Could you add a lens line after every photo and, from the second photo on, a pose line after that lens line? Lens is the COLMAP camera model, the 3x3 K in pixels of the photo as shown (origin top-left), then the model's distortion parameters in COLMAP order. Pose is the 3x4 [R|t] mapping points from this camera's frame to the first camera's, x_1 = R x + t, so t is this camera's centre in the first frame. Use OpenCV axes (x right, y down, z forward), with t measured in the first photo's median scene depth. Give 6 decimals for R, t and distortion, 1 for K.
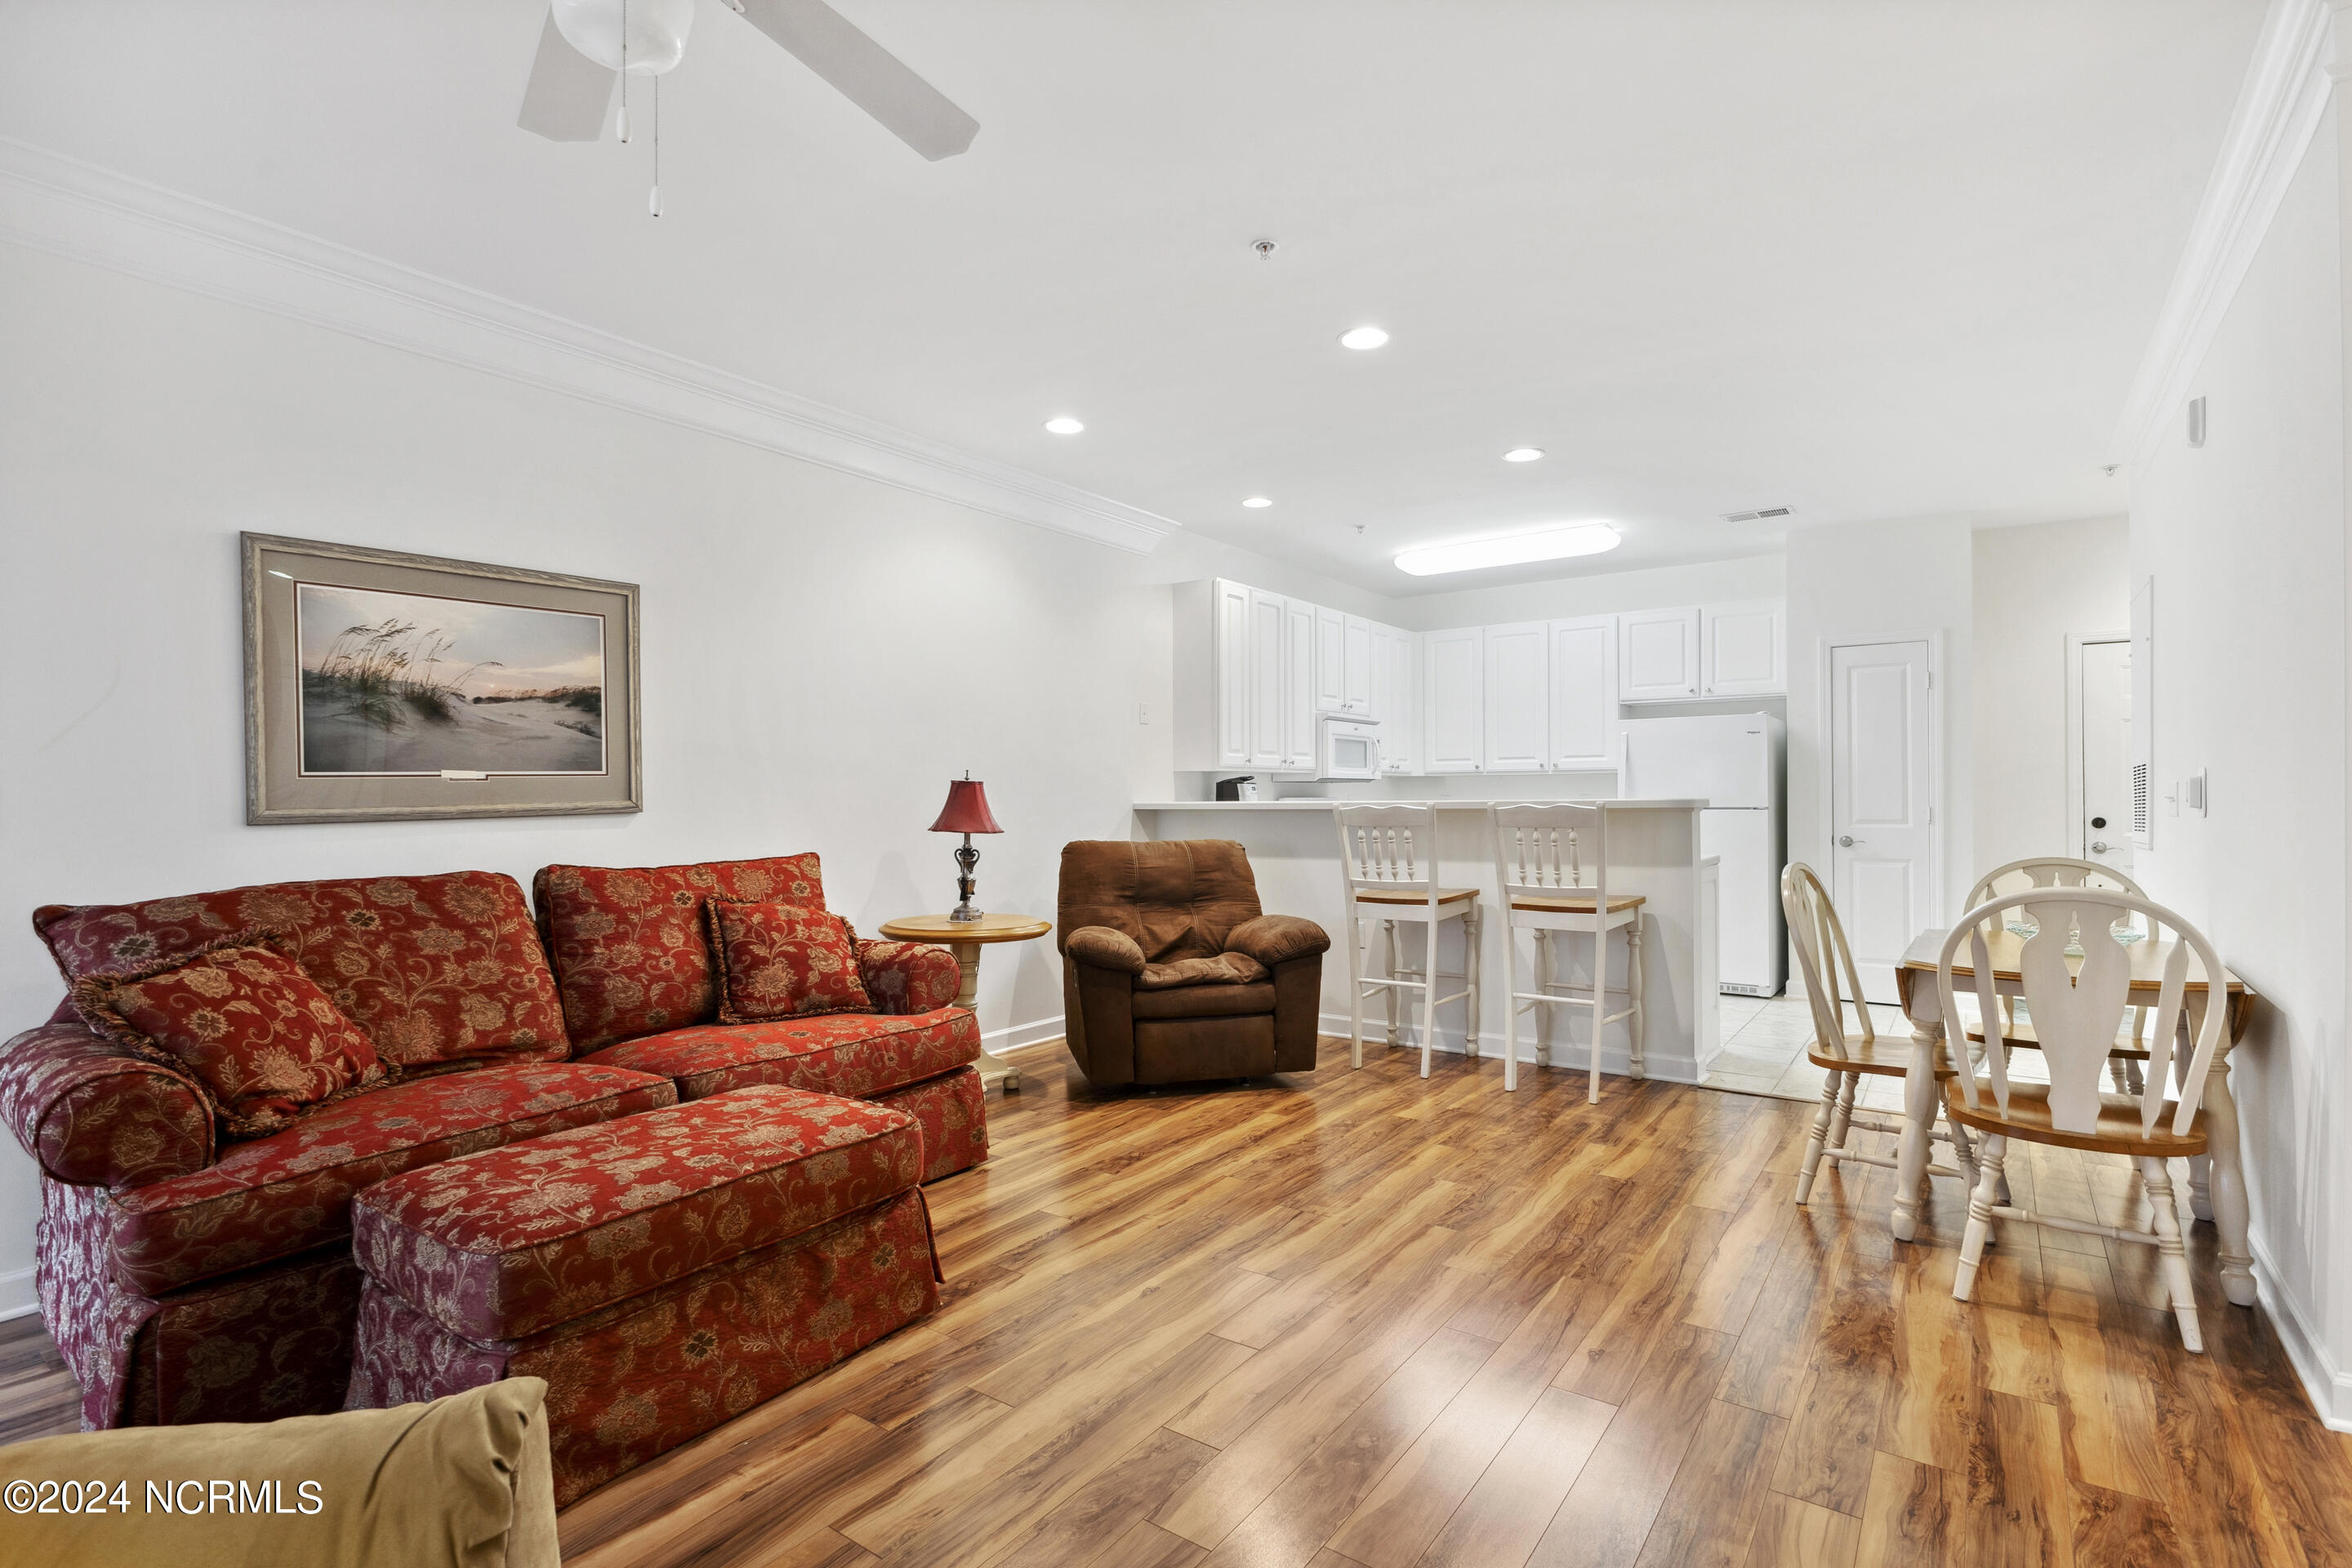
lens RADIAL K [[1104.0, 0, 1168.5], [0, 1104.0, 801.2], [0, 0, 1]] dist [-0.006499, -0.000670]
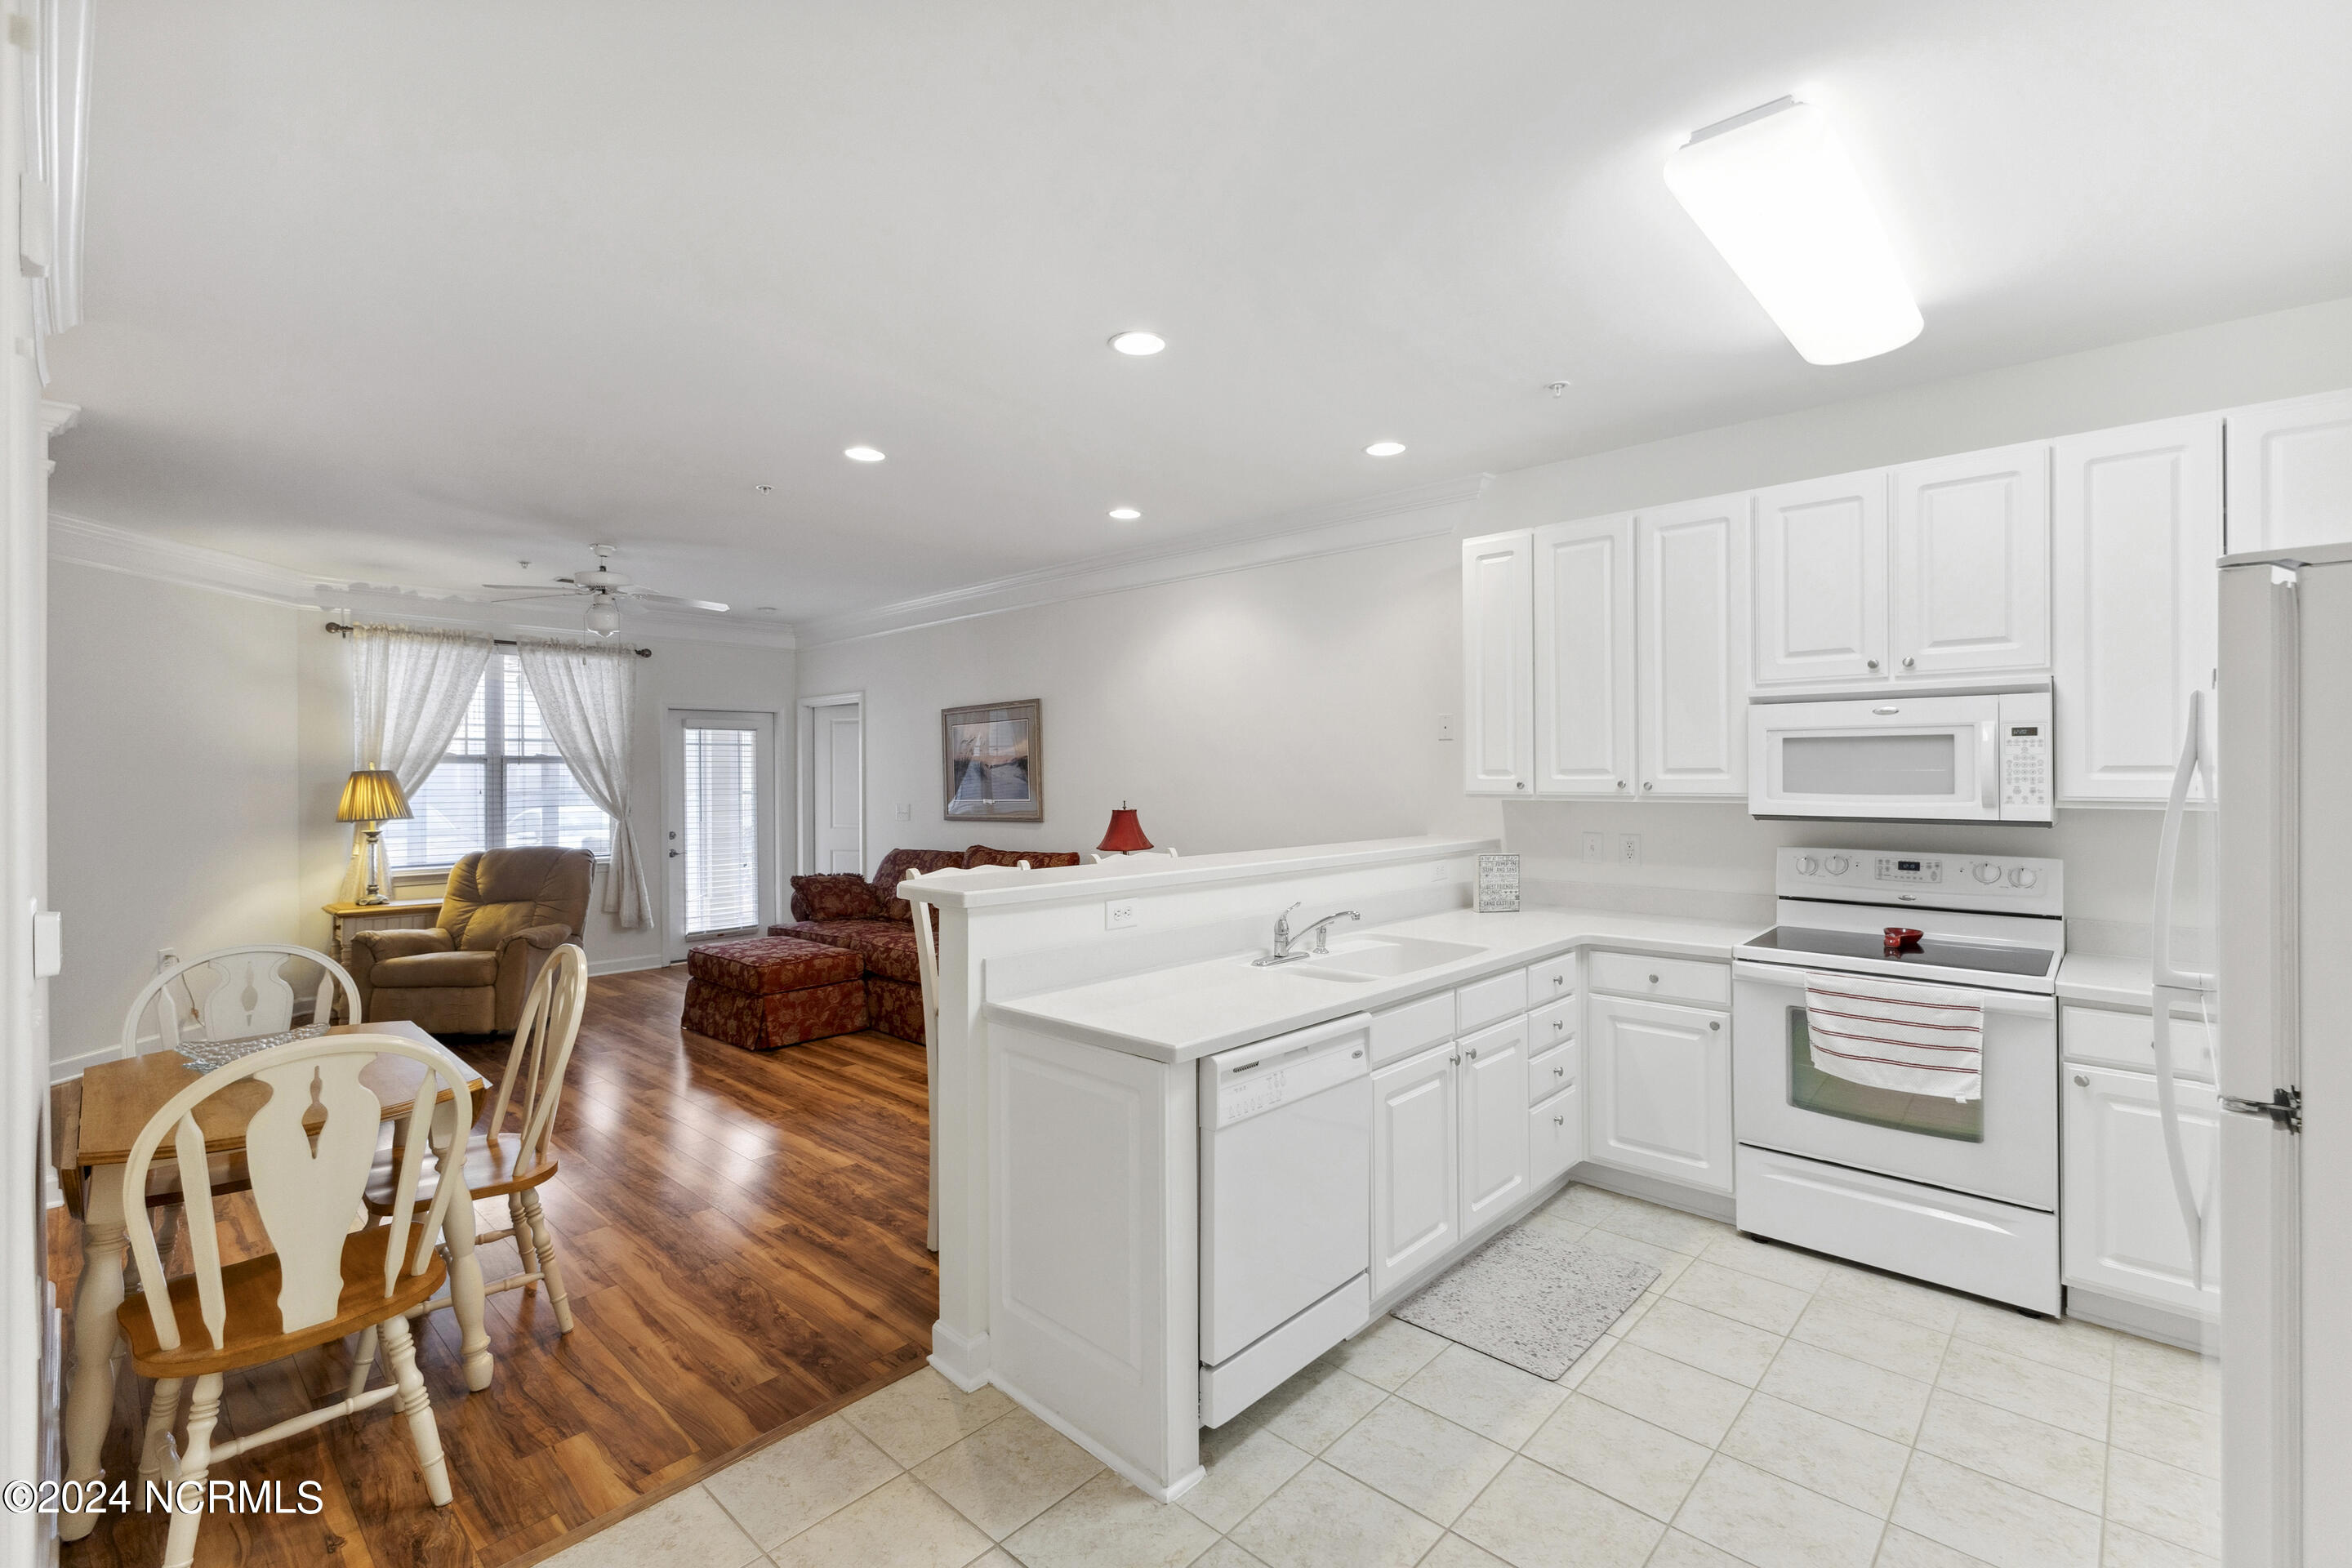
lens RADIAL K [[1039.3, 0, 1167.9], [0, 1039.3, 769.5], [0, 0, 1]] dist [0.014163, -0.000185]
pose [[-0.119627, 0.001794, -0.992817, 1.040457], [0.001487, 0.999998, 0.001627, -0.067844], [0.992818, -0.001281, -0.119629, 1.207820]]
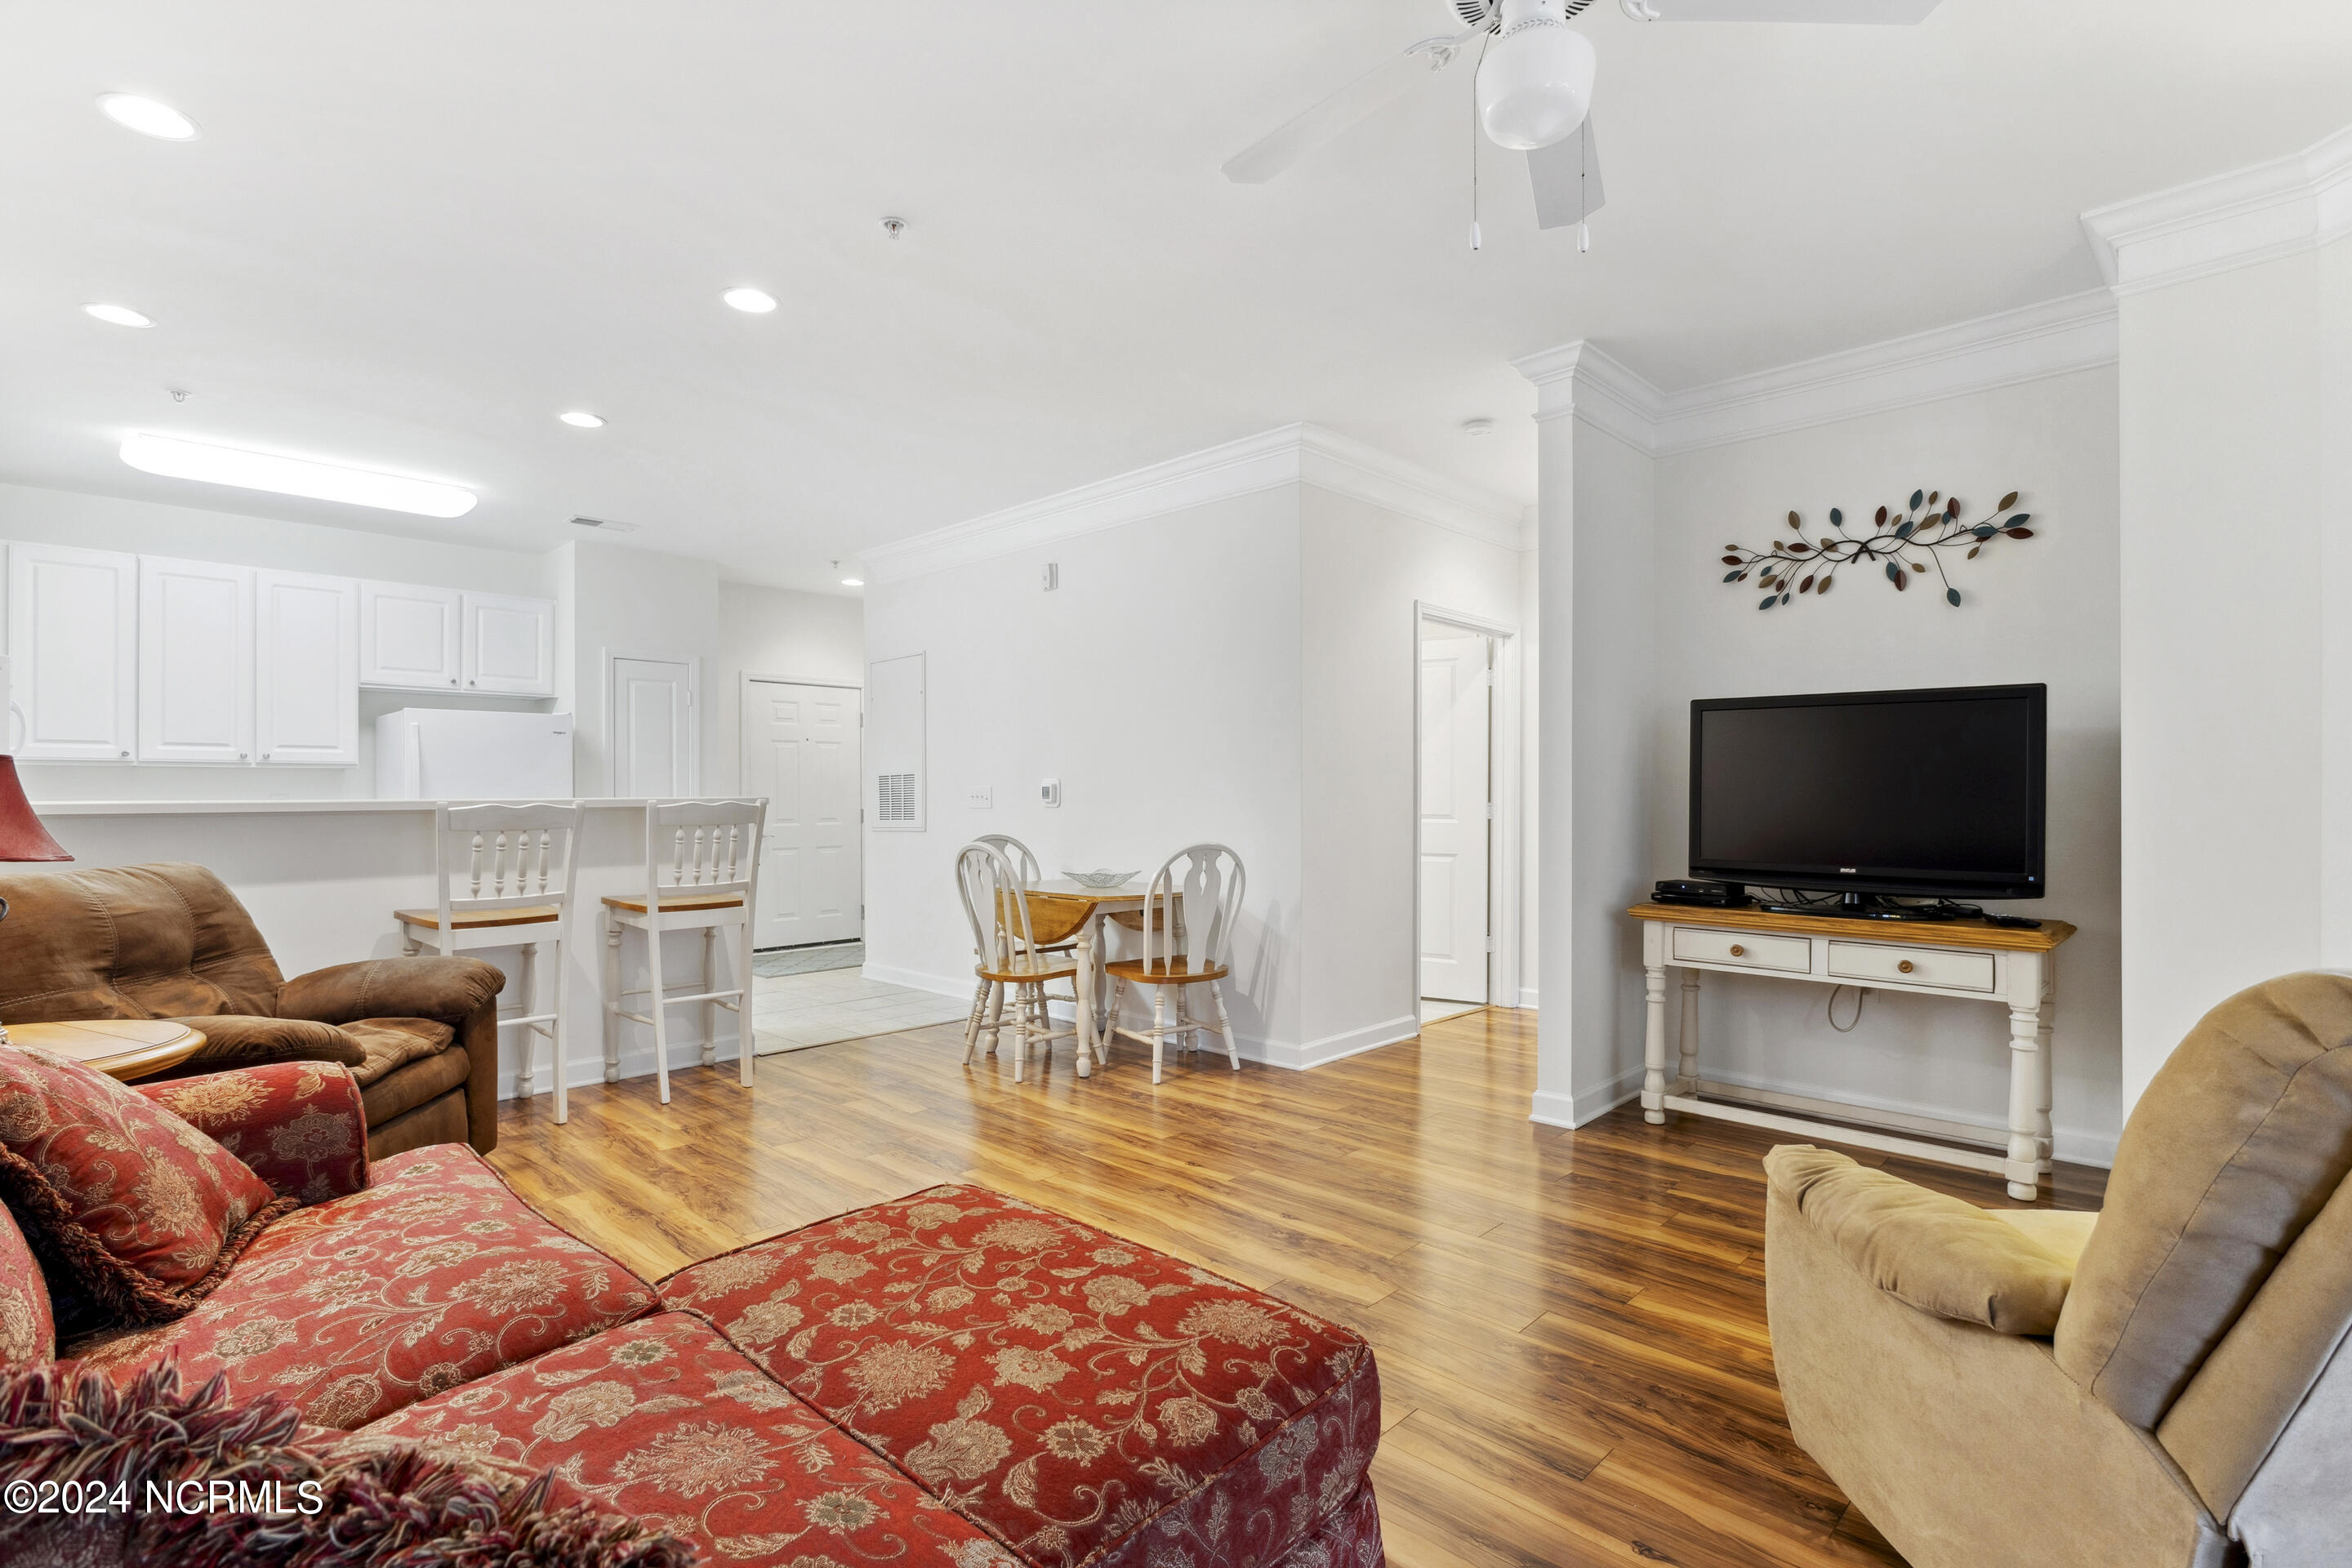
lens RADIAL K [[1138.4, 0, 1179.0], [0, 1138.4, 794.7], [0, 0, 1]] dist [-0.000892, -0.000399]
pose [[0.135124, 0.004619, 0.990818, -0.605163], [0.005159, 0.999972, -0.005365, 0.003831], [-0.990815, 0.005837, 0.135096, 0.424960]]
